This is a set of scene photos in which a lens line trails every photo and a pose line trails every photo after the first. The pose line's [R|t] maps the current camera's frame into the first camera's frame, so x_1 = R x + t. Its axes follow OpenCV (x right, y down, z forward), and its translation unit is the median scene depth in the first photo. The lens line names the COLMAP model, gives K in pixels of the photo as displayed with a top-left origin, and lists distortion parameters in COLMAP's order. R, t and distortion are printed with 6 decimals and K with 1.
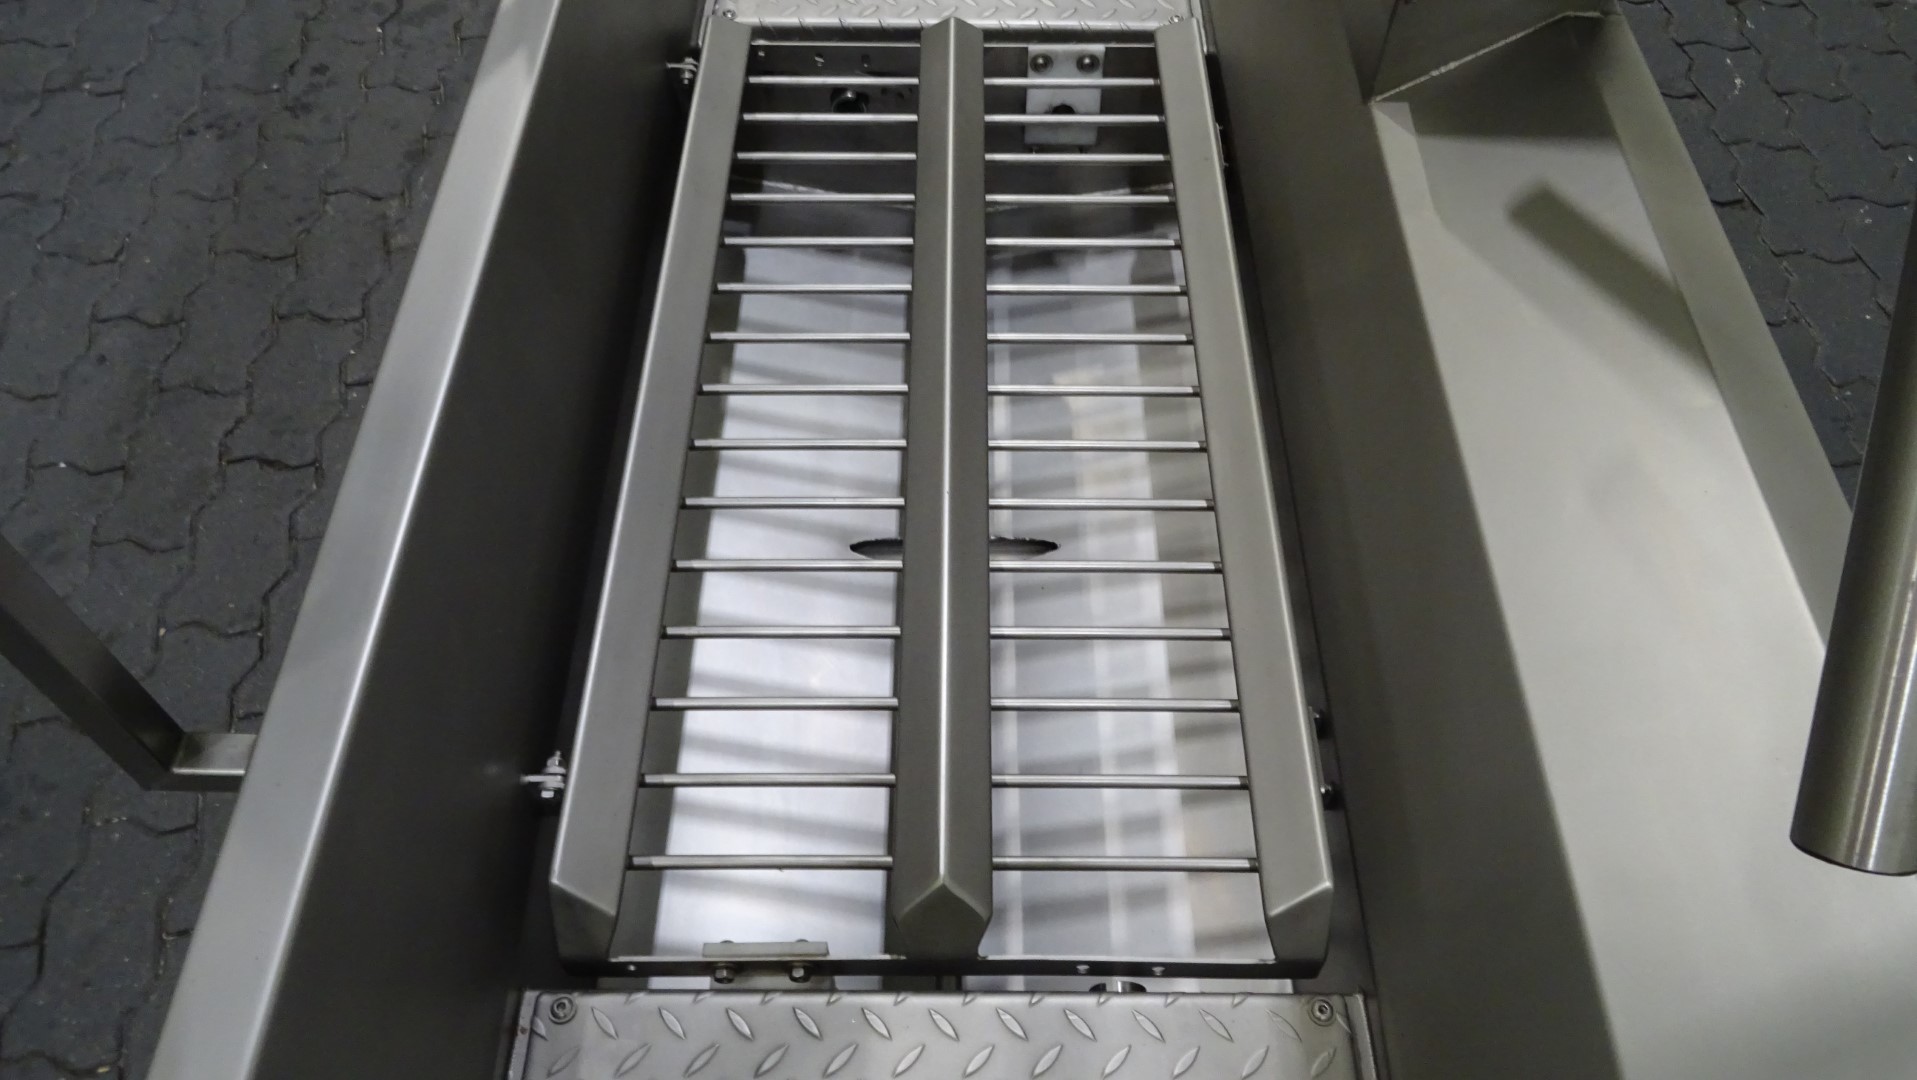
lens RADIAL K [[1397.6, 0, 958.5], [0, 1397.6, 540.0], [0, 0, 1]] dist [-0.000807, -0.001675]
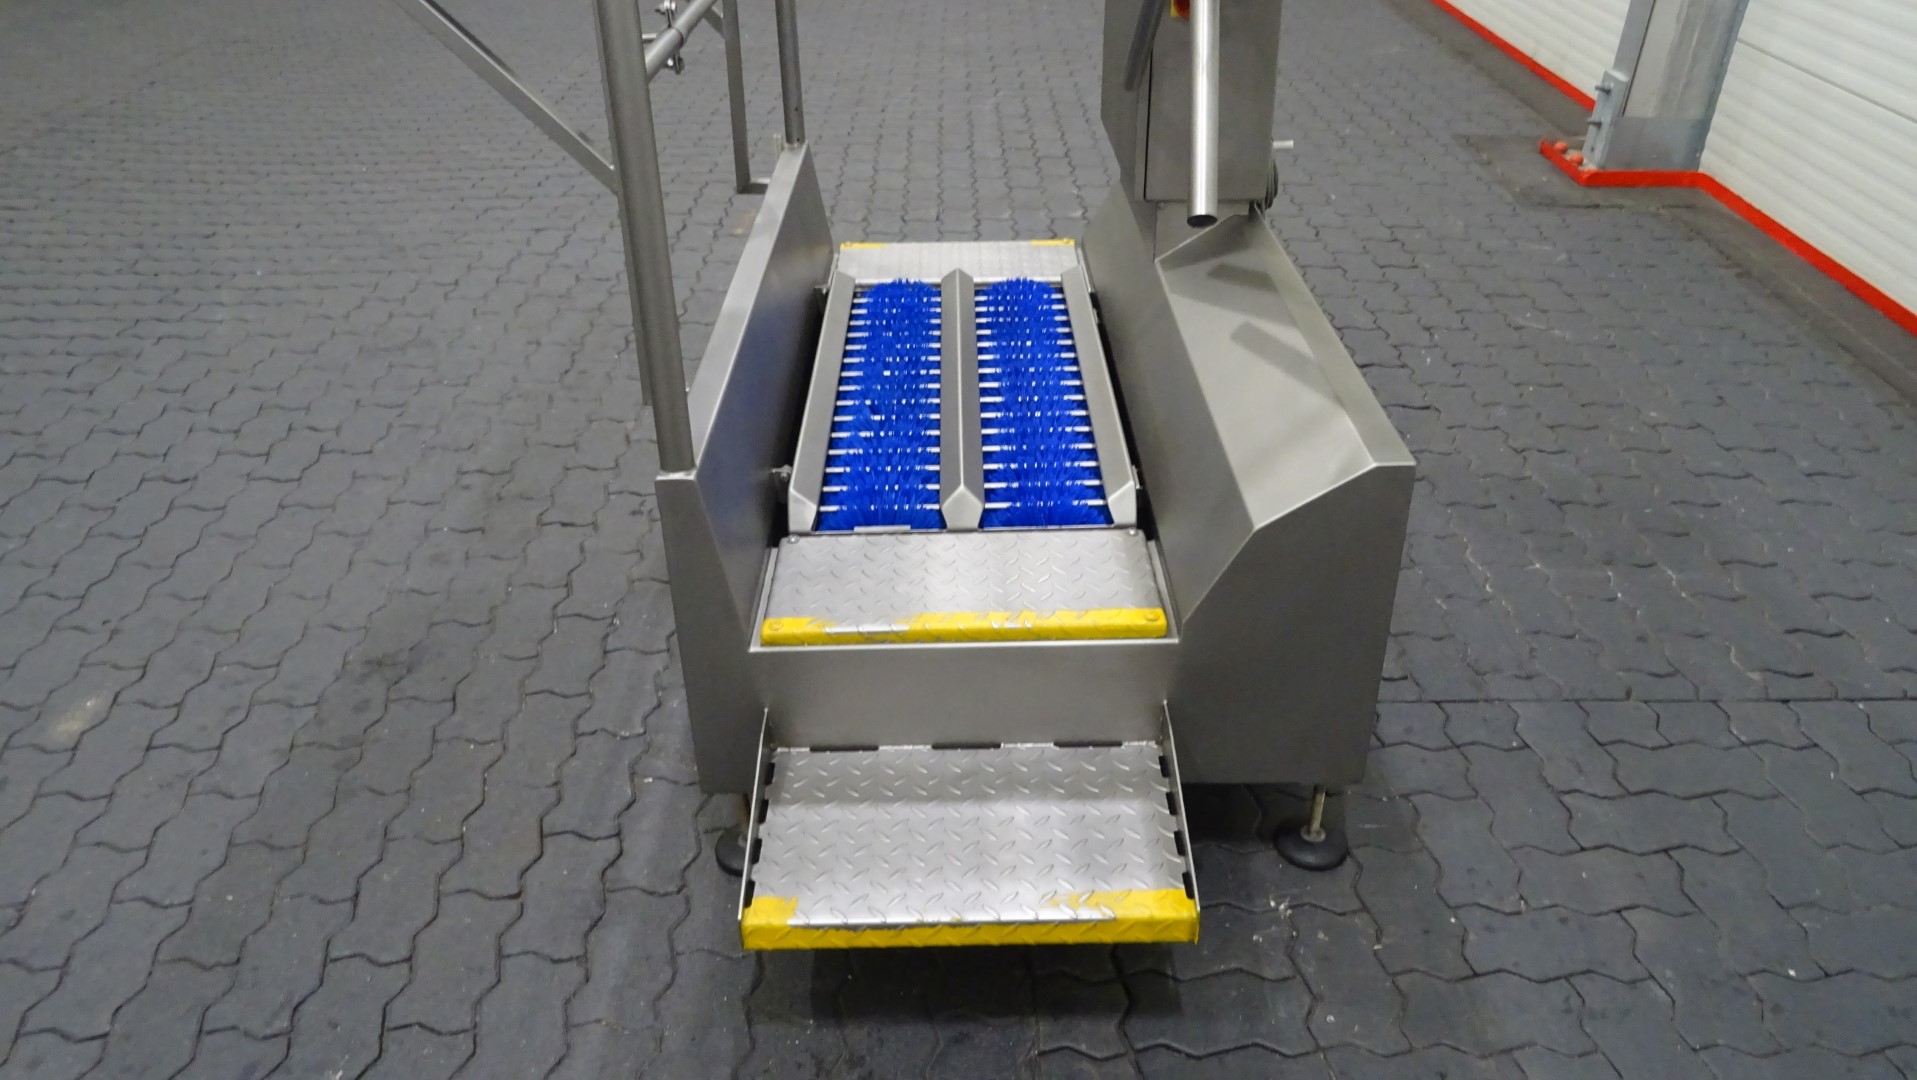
lens RADIAL K [[1361.8, 0, 958.5], [0, 1361.8, 540.0], [0, 0, 1]] dist [-0.010447, 0.002256]
pose [[0.999756, -0.022002, 0.002095, -0.013608], [0.020992, 0.915617, -0.401503, 0.667359], [0.006915, 0.401449, 0.915855, -0.542746]]
